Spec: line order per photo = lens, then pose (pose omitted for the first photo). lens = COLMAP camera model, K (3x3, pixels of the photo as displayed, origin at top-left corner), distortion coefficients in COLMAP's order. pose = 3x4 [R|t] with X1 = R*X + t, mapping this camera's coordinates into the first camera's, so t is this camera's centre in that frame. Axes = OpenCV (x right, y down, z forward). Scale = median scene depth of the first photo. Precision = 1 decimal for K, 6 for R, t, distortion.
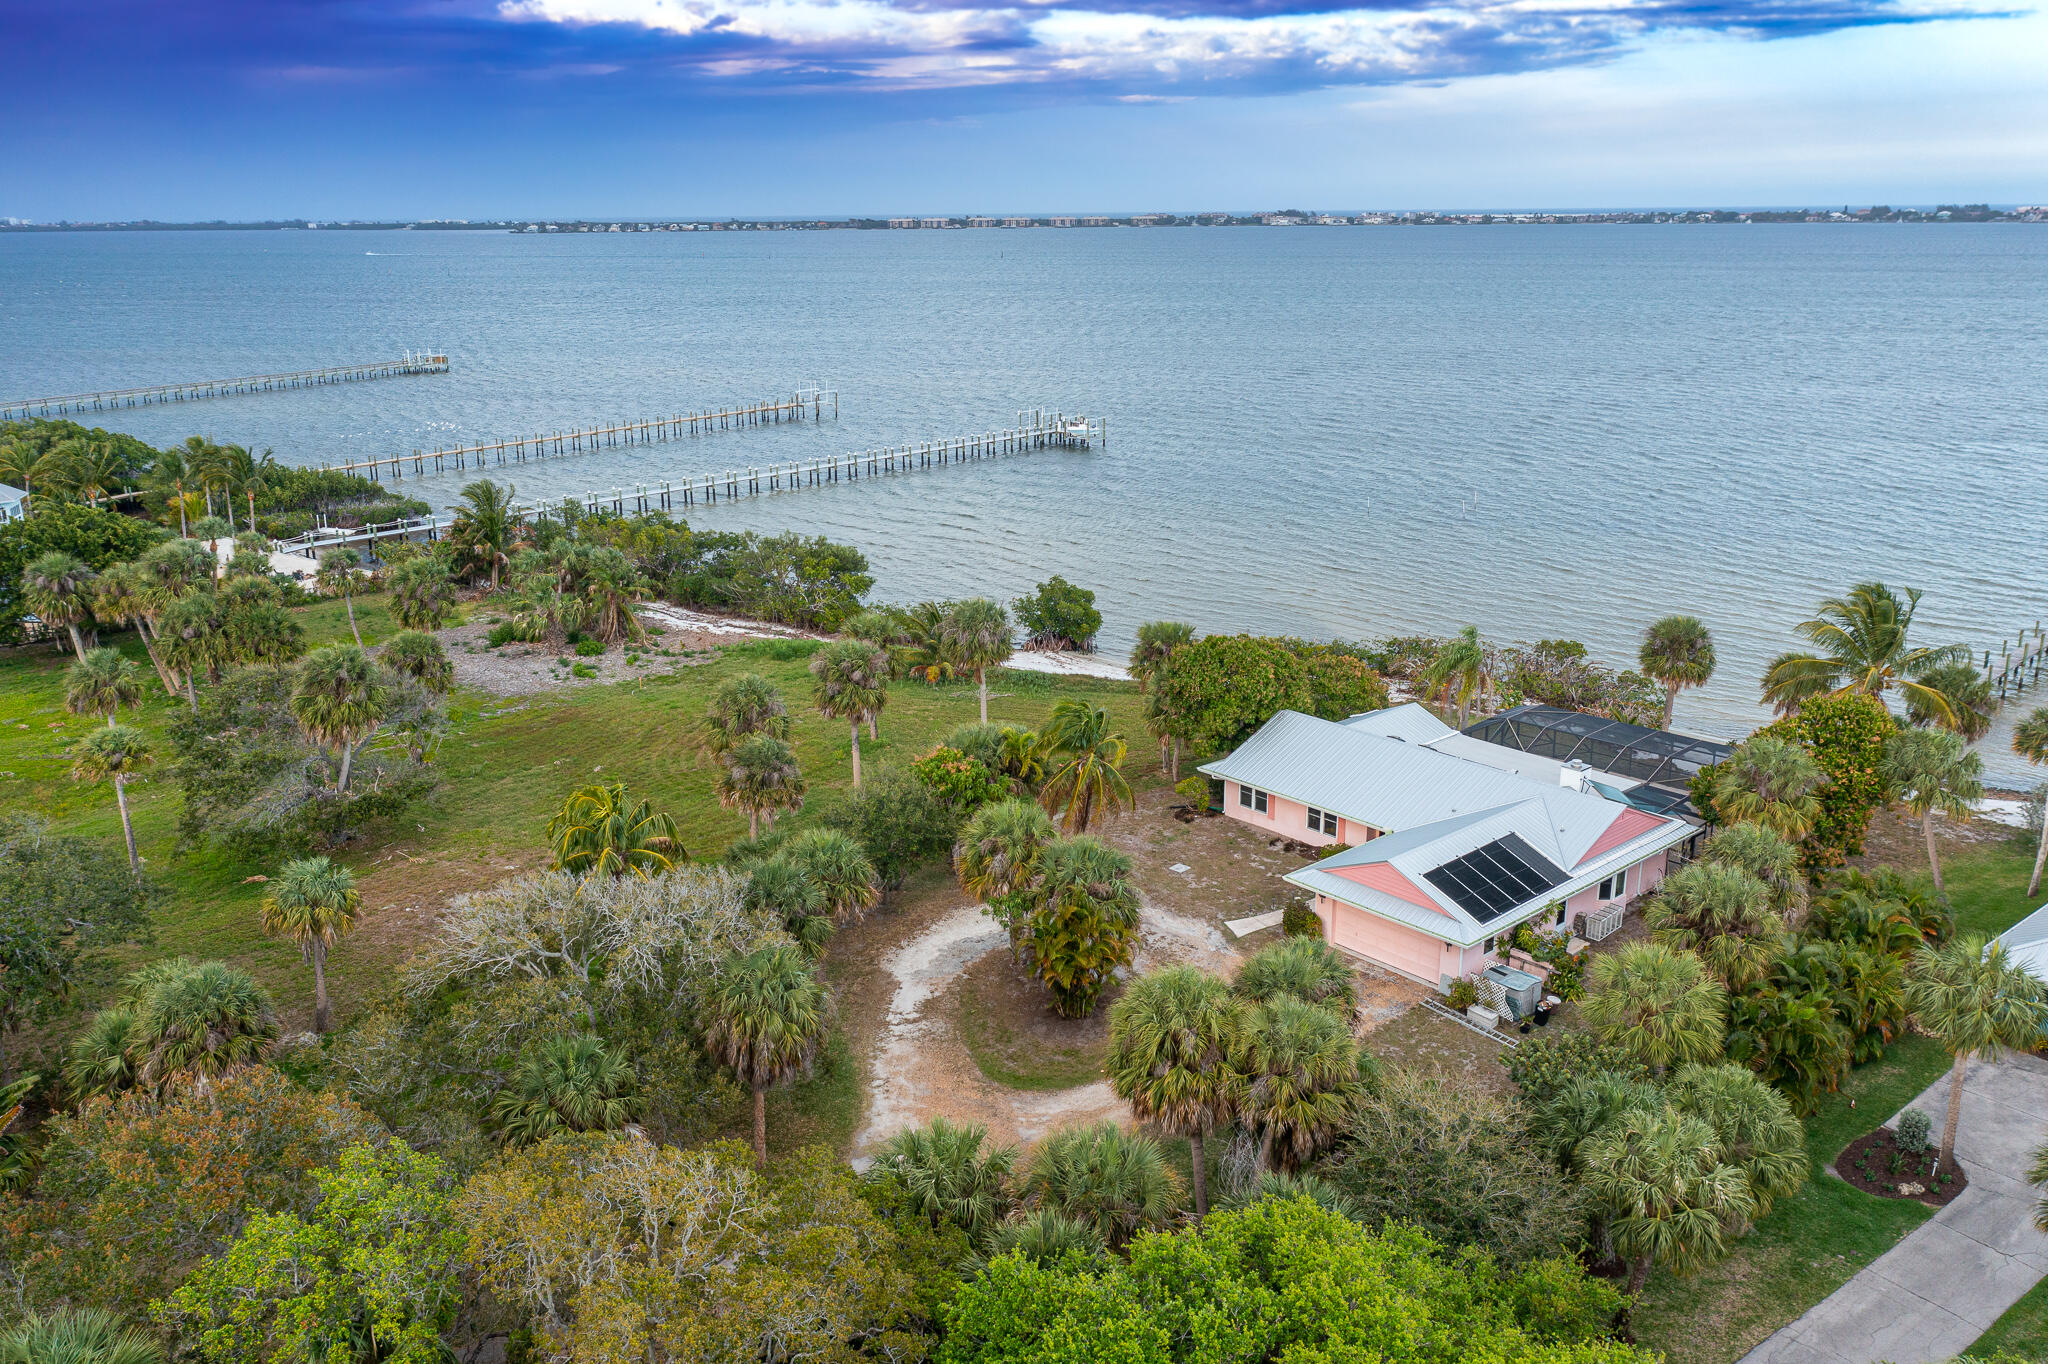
lens RADIAL K [[1586.7, 0, 1025.8], [0, 1586.7, 680.2], [0, 0, 1]] dist [-0.001636, 0.003673]
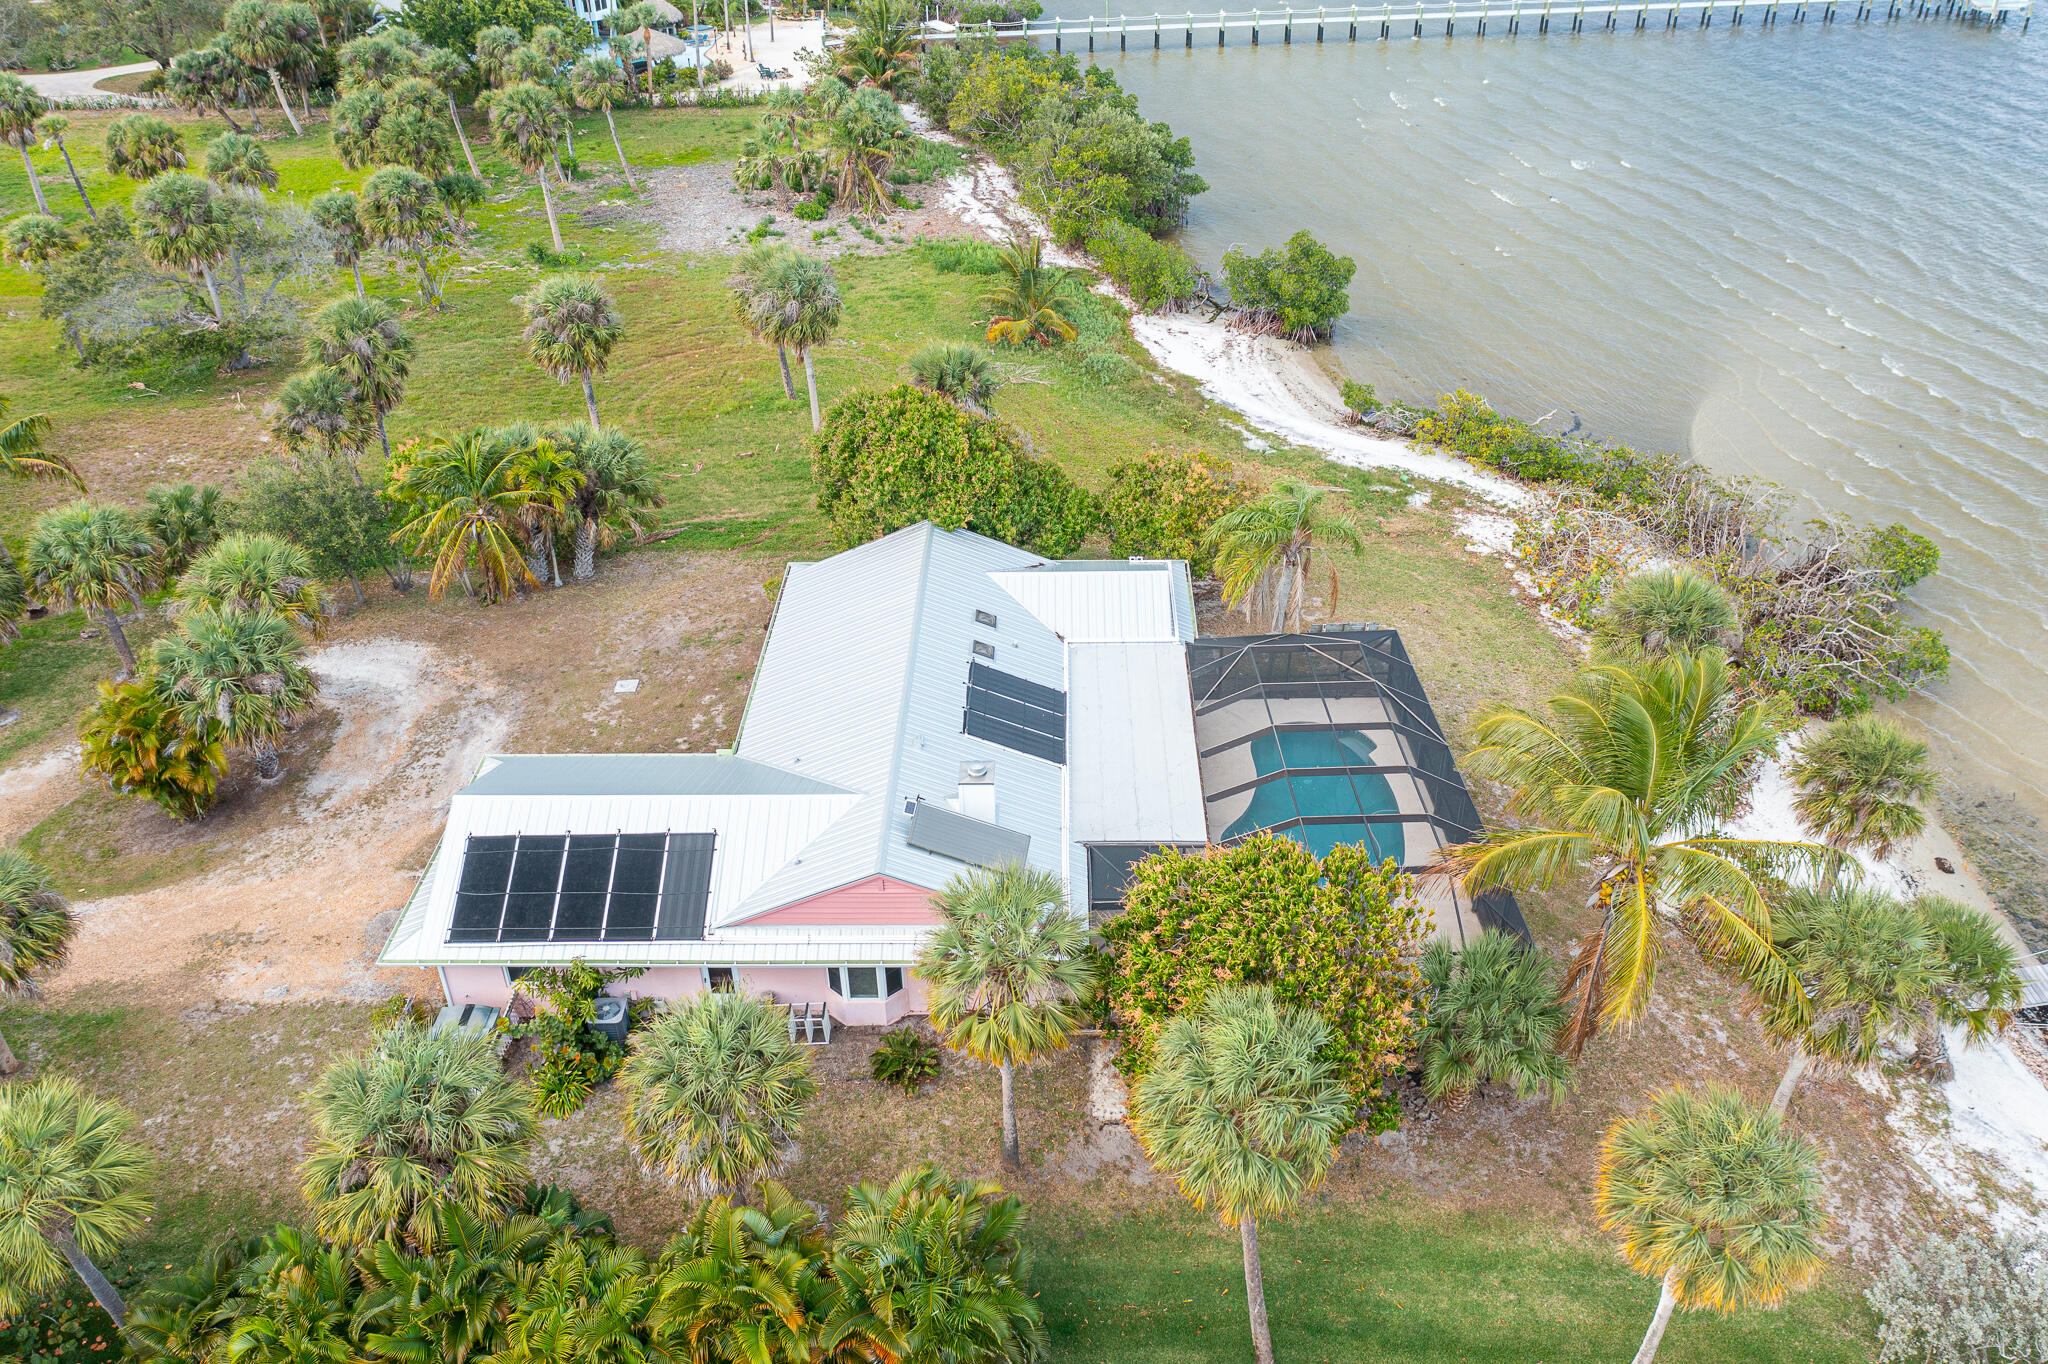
lens RADIAL K [[1586.7, 0, 1024.1], [0, 1586.7, 679.7], [0, 0, 1]] dist [-0.001636, 0.003673]
pose [[0.744677, 0.358586, -0.562914, 0.754934], [-0.172504, 0.918162, 0.356680, -0.212420], [0.644747, -0.168506, 0.745591, 0.638519]]
